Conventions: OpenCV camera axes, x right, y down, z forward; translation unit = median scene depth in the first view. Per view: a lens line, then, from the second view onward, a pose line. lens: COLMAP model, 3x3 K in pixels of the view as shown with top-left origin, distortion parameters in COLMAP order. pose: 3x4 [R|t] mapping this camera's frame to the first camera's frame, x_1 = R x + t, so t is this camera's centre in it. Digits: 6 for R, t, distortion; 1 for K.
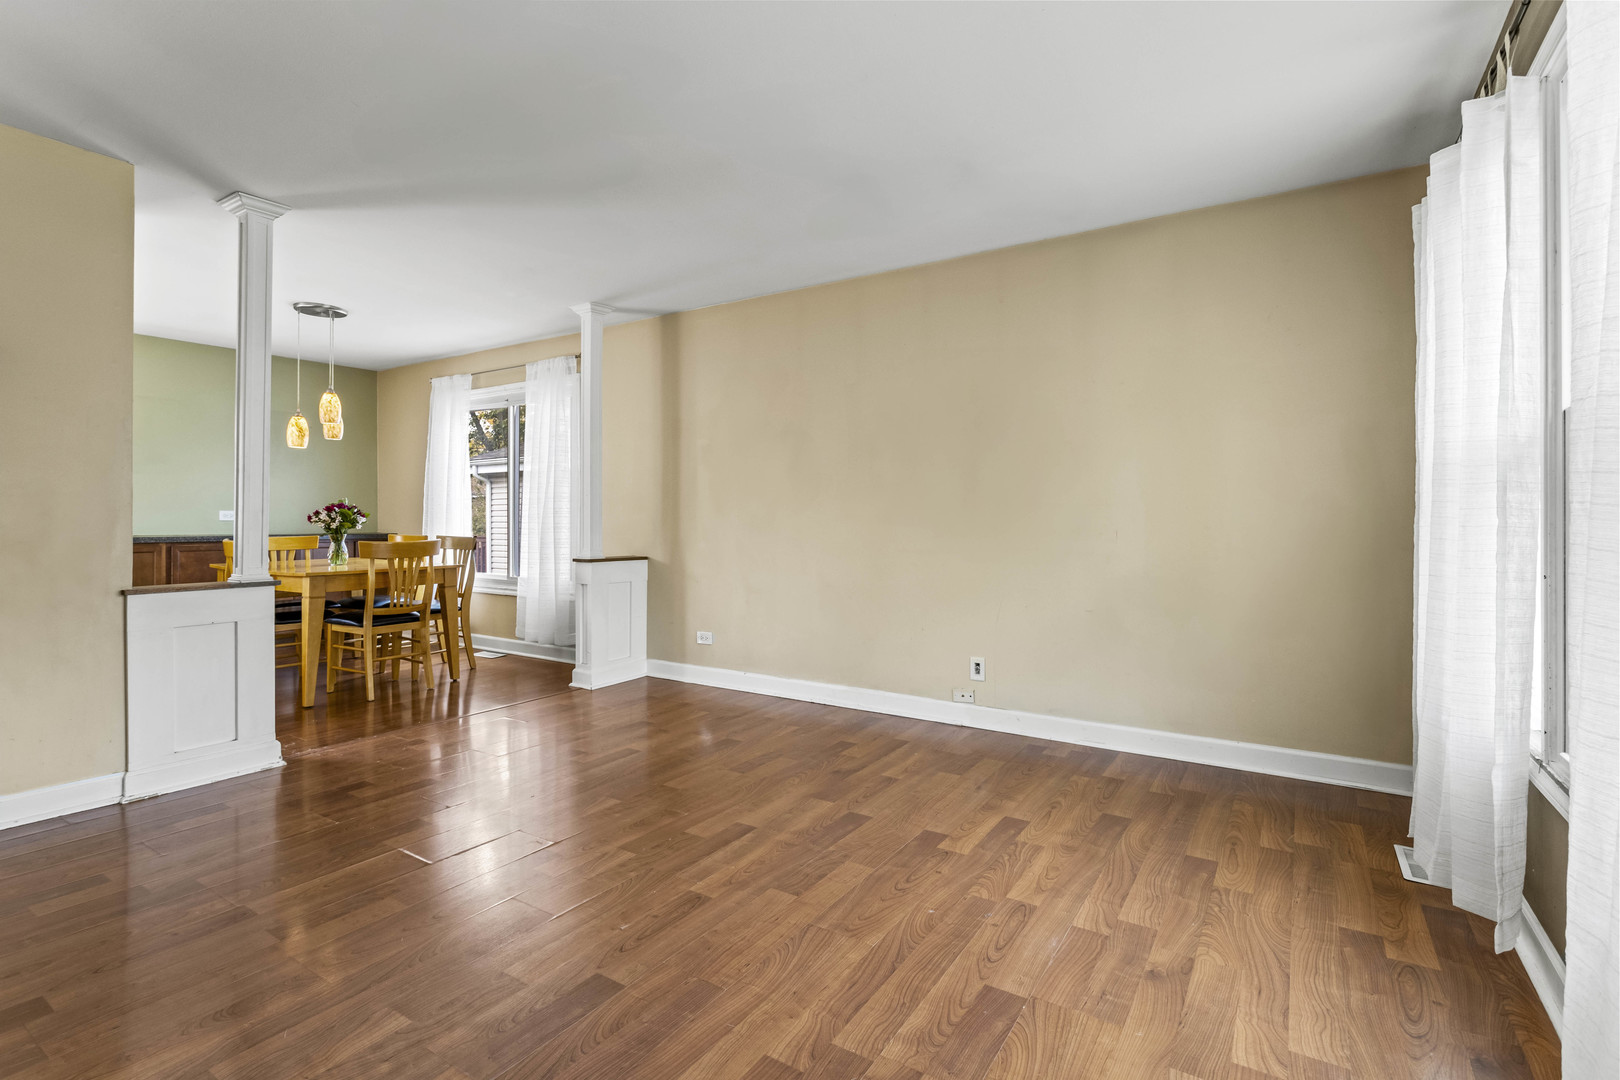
lens RADIAL K [[765.6, 0, 811.1], [0, 765.6, 527.0], [0, 0, 1]] dist [-0.000186, 0.000126]
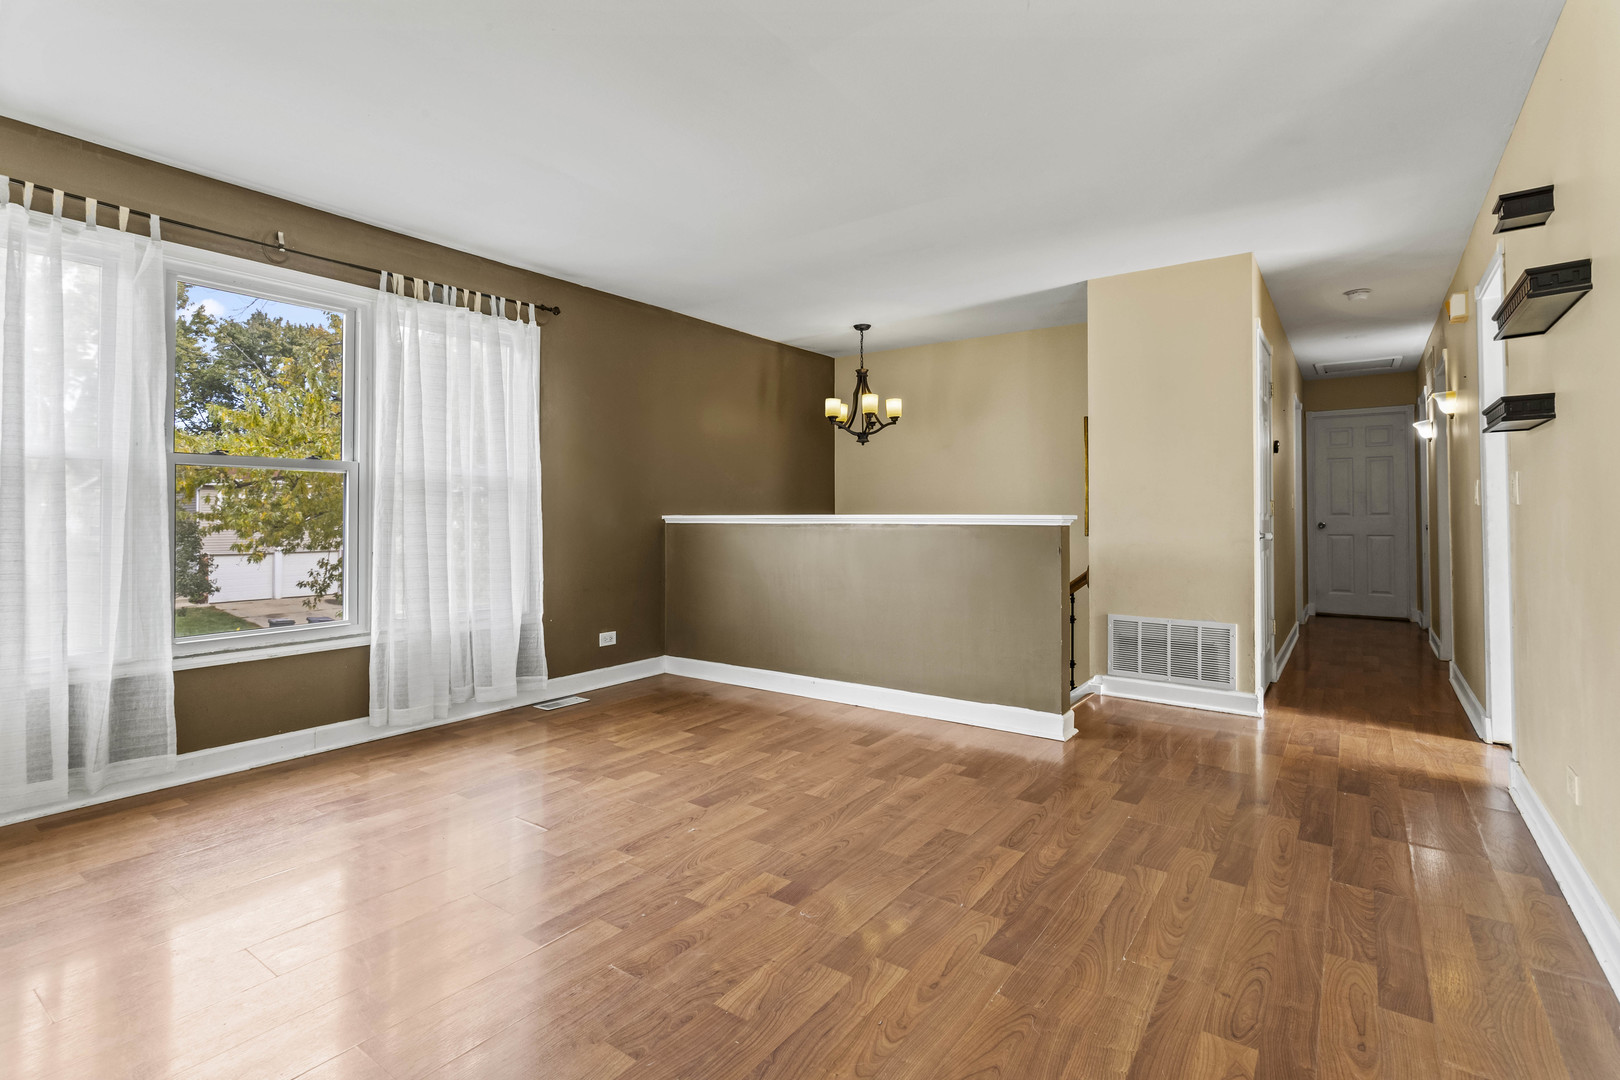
lens RADIAL K [[765.6, 0, 807.2], [0, 765.6, 524.6], [0, 0, 1]] dist [-0.000186, 0.000126]
pose [[-0.998888, 0.001375, 0.047136, -0.486702], [0.002030, 0.999902, 0.013847, -0.007929], [-0.047113, 0.013927, -0.998792, 2.208456]]
